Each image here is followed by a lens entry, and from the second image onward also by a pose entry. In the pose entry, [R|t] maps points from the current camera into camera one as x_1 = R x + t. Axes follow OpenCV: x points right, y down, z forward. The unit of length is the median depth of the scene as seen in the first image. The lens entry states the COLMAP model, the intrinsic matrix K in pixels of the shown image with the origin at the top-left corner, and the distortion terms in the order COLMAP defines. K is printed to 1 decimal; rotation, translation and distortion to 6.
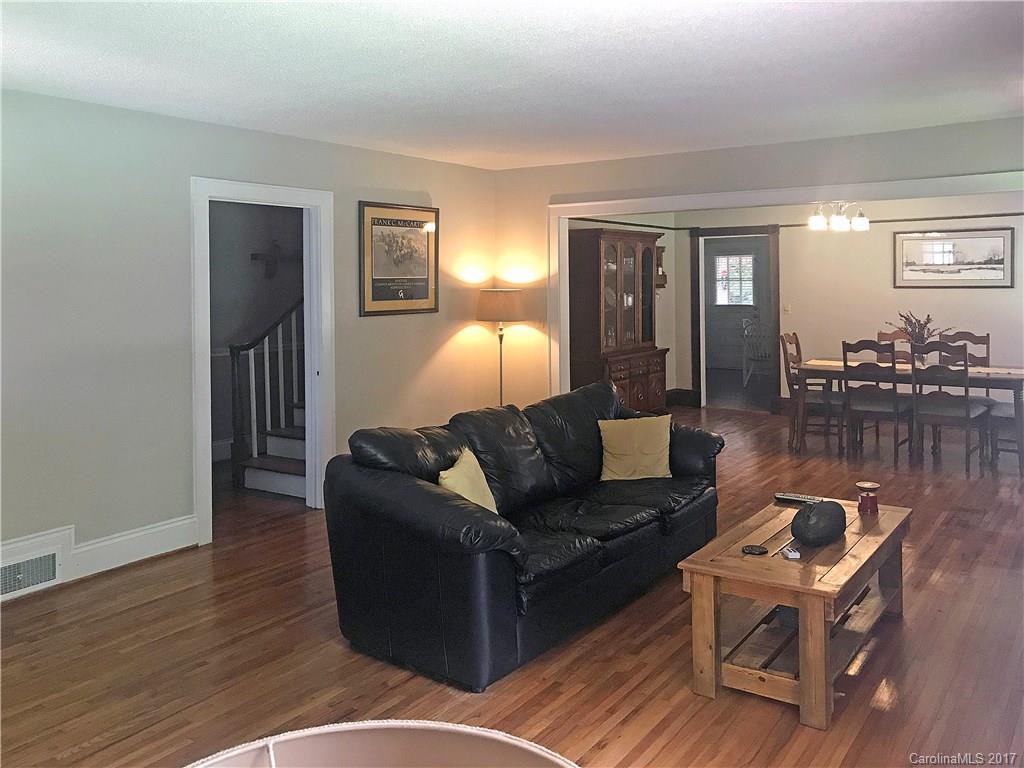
lens RADIAL K [[876.0, 0, 505.5], [0, 876.0, 392.3], [0, 0, 1]] dist [0.066625, -0.023553]
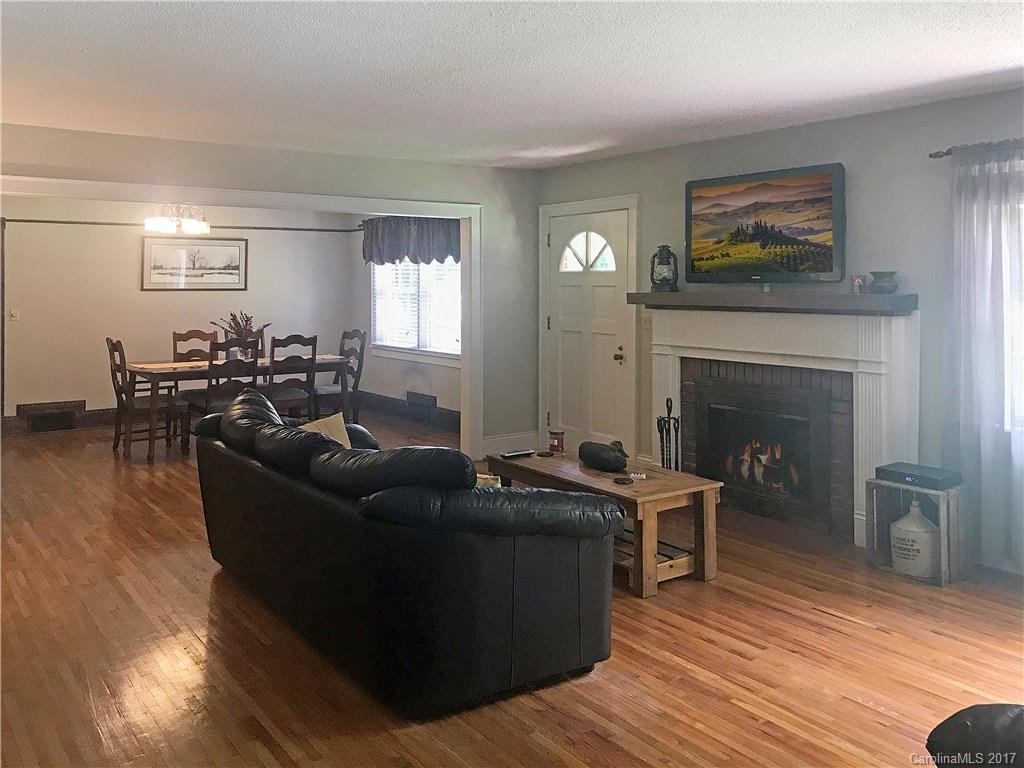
lens RADIAL K [[876.0, 0, 504.6], [0, 876.0, 377.5], [0, 0, 1]] dist [0.066625, -0.023553]
pose [[0.351314, -0.098760, 0.931034, -0.405352], [0.122337, 0.990737, 0.058931, -0.030159], [-0.928231, 0.093197, 0.360142, 0.279011]]
